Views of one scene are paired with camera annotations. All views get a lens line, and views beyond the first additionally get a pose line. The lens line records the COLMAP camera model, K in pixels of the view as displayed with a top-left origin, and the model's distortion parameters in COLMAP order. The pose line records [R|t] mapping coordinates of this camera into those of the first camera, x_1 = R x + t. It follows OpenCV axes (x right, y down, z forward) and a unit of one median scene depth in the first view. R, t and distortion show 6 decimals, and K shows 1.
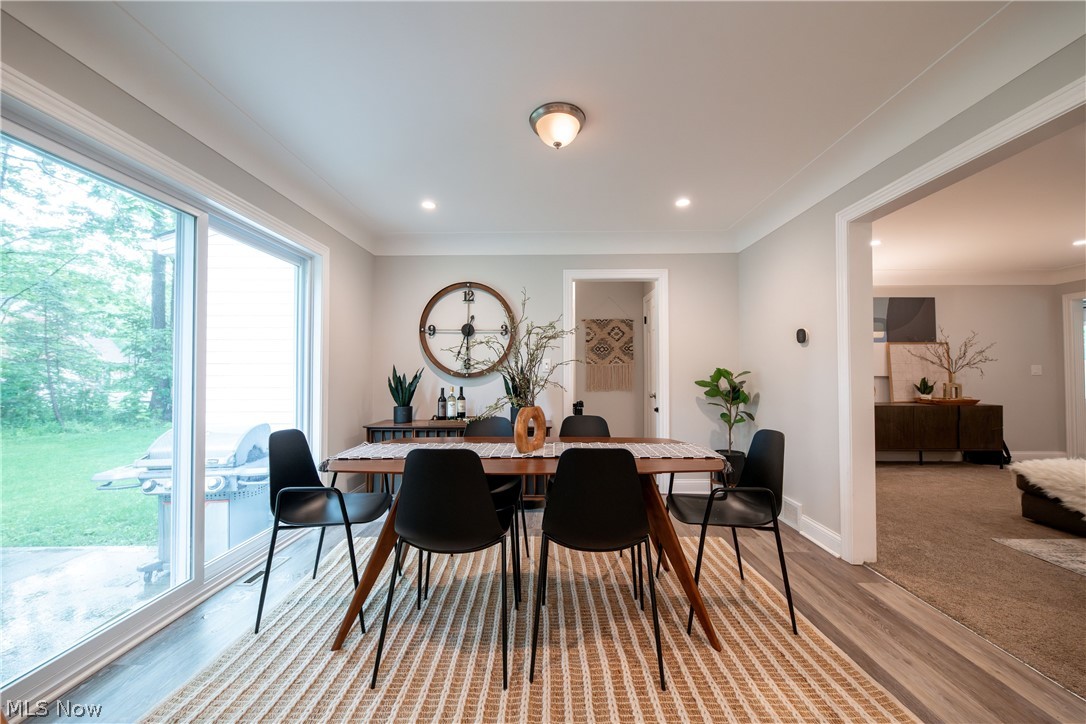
lens RADIAL K [[401.2, 0, 542.1], [0, 401.2, 364.4], [0, 0, 1]] dist [-0.000530, -0.000337]
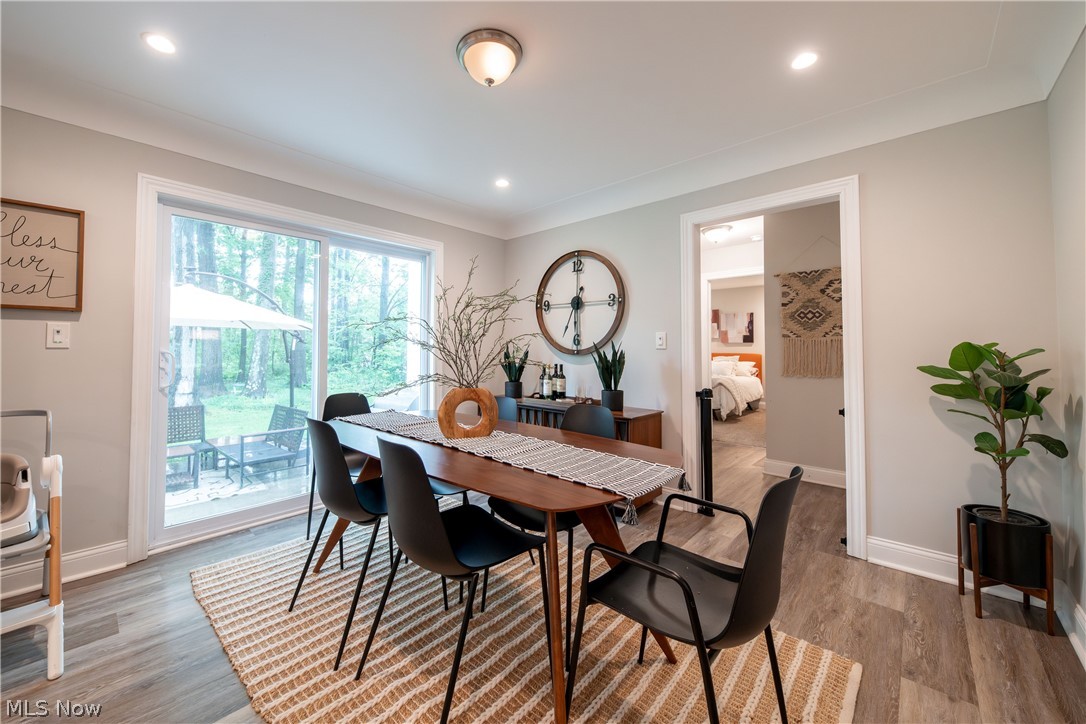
lens RADIAL K [[417.1, 0, 527.2], [0, 417.1, 337.5], [0, 0, 1]] dist [0.016704, -0.007657]
pose [[0.728891, -0.015510, -0.684455, 0.386995], [0.010762, 0.999879, -0.011197, 0.002822], [0.684546, 0.000795, 0.728970, 0.225815]]
